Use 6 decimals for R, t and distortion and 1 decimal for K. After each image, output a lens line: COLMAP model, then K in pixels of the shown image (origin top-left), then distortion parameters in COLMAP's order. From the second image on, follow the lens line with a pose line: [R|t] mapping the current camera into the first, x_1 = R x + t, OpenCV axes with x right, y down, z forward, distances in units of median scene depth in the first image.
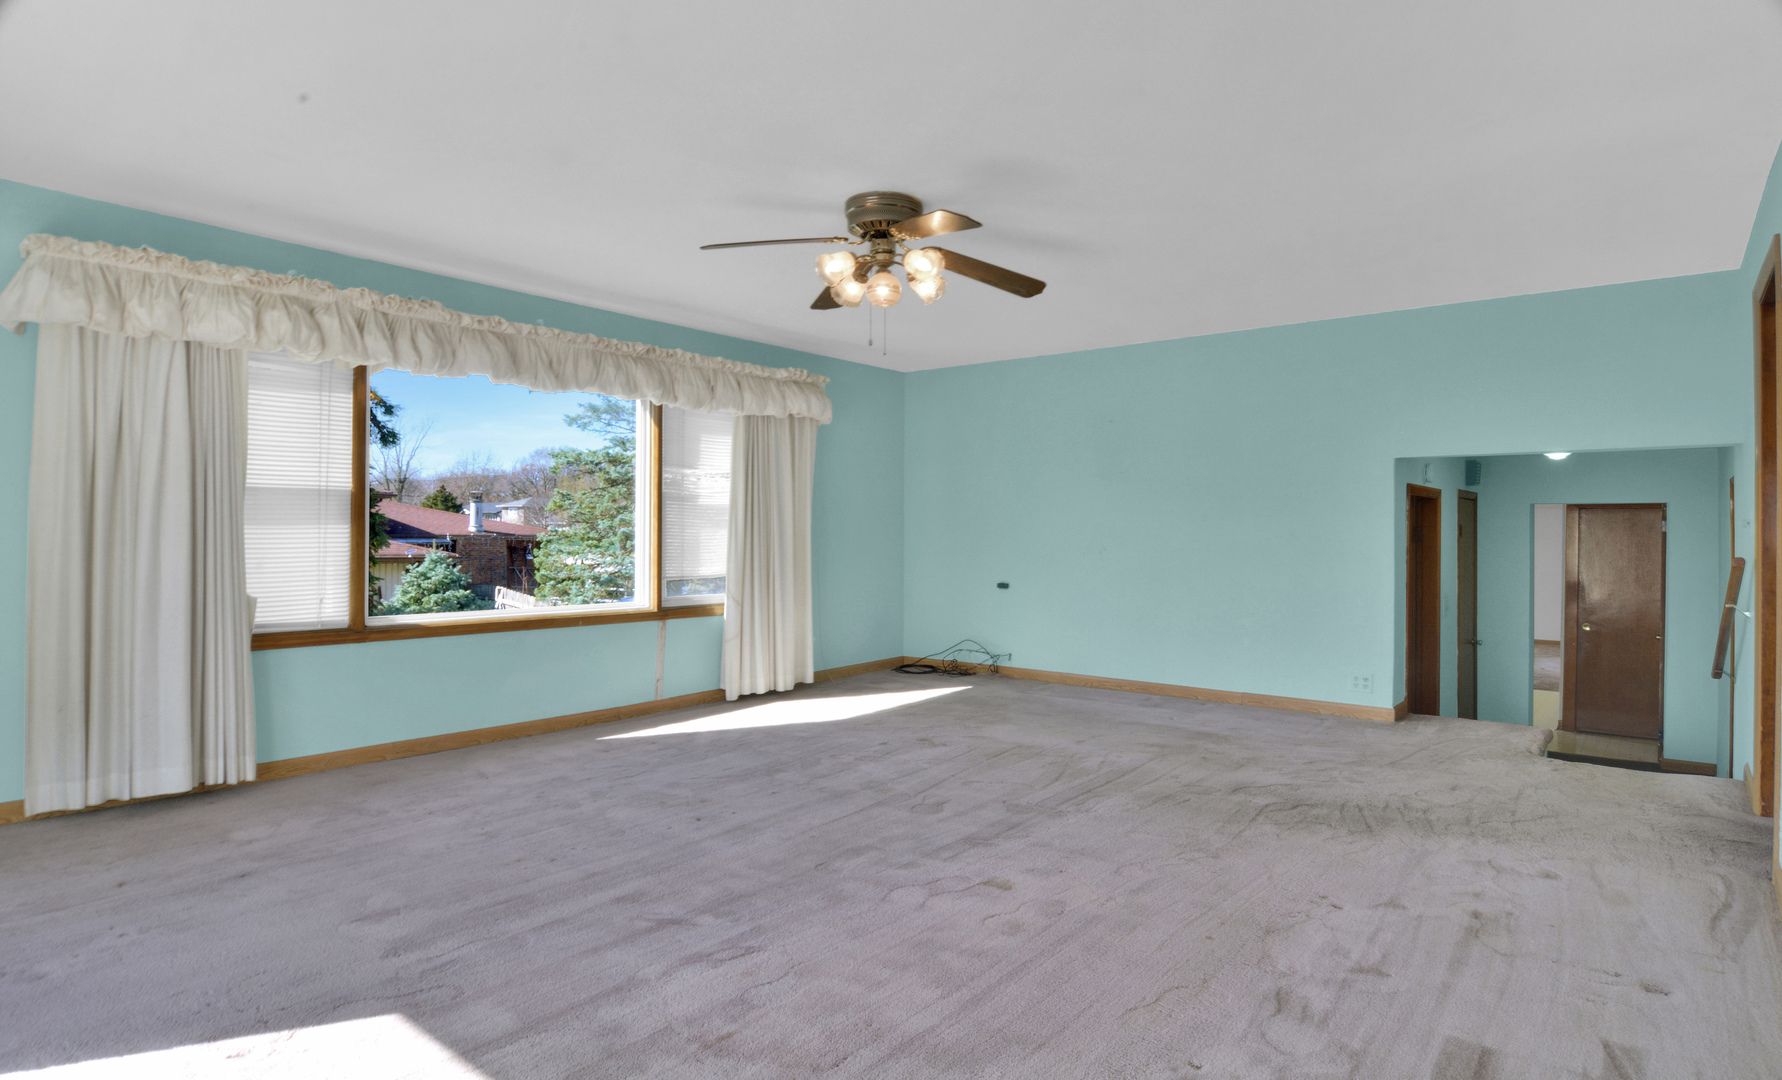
lens RADIAL K [[953.5, 0, 891.0], [0, 953.5, 540.0], [0, 0, 1]] dist [-0.000252, -0.000613]
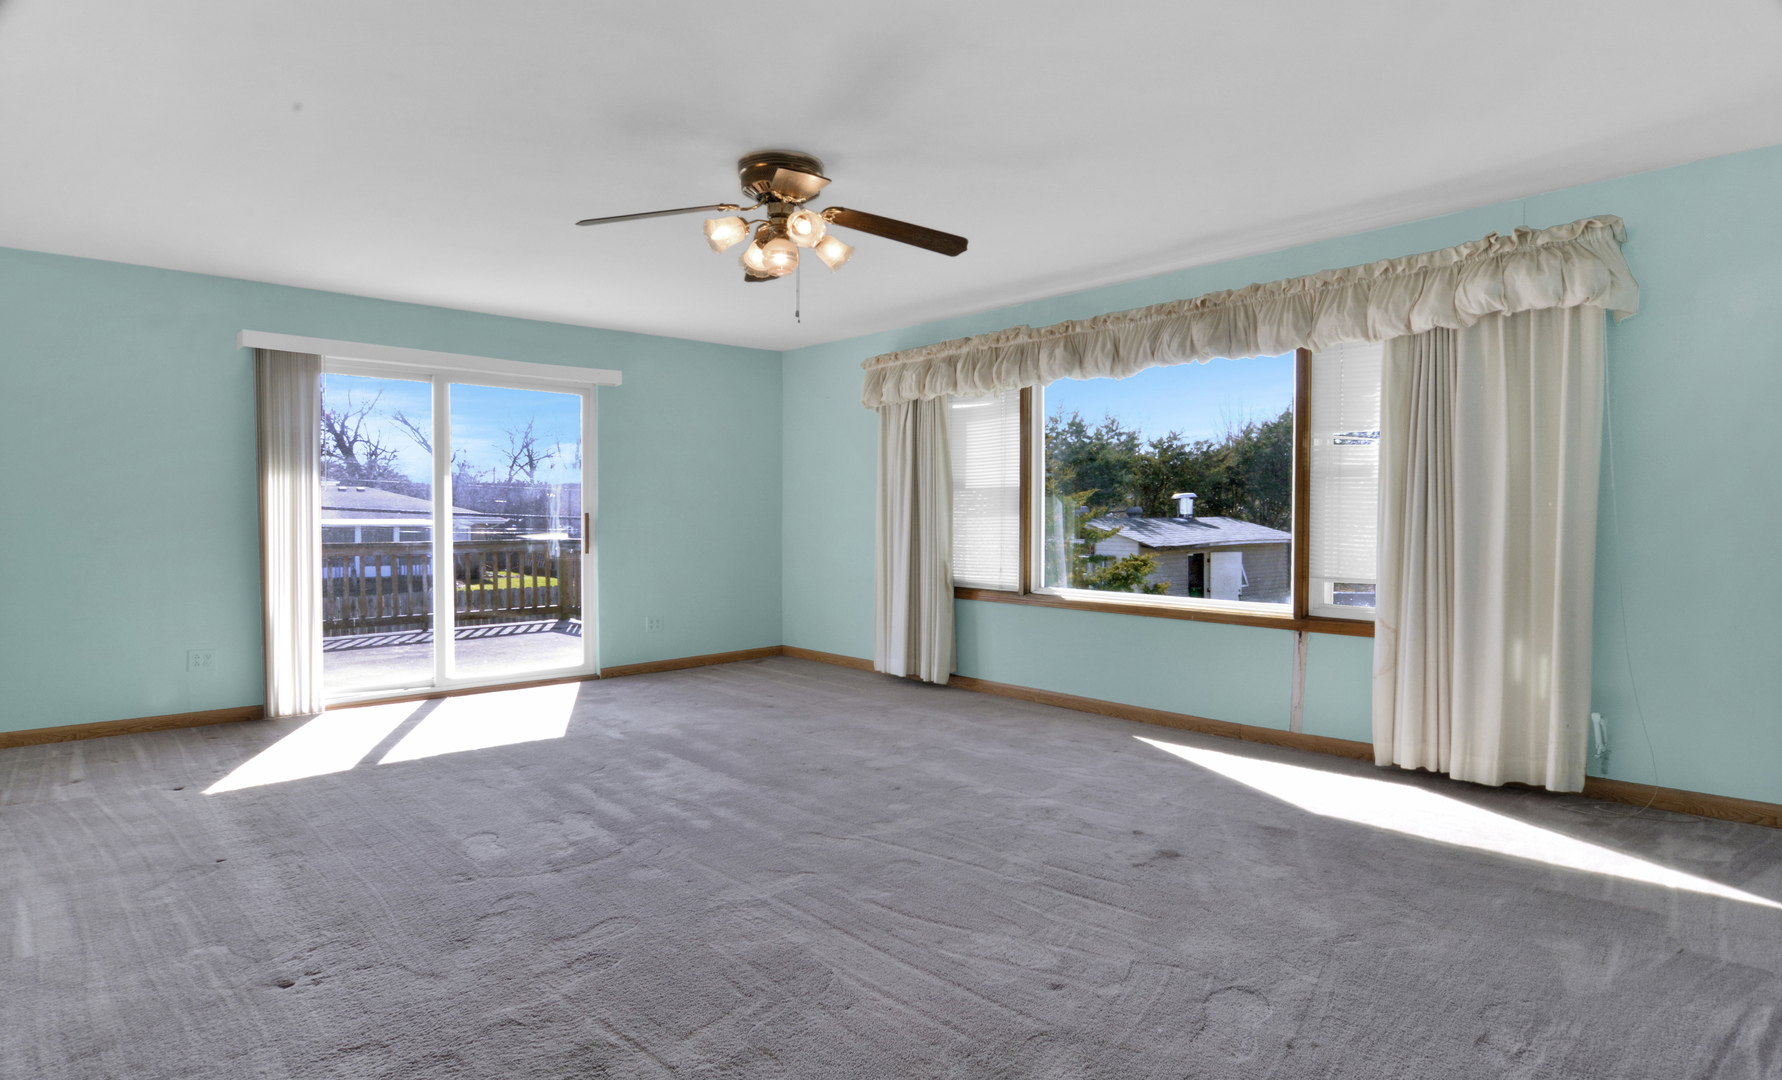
lens RADIAL K [[953.5, 0, 891.0], [0, 953.5, 540.0], [0, 0, 1]] dist [-0.000252, -0.000613]
pose [[-0.132754, 0.013066, -0.991063, 0.789068], [-0.019048, 0.999695, 0.015732, 0.004763], [0.990966, 0.020966, -0.132465, 1.046779]]
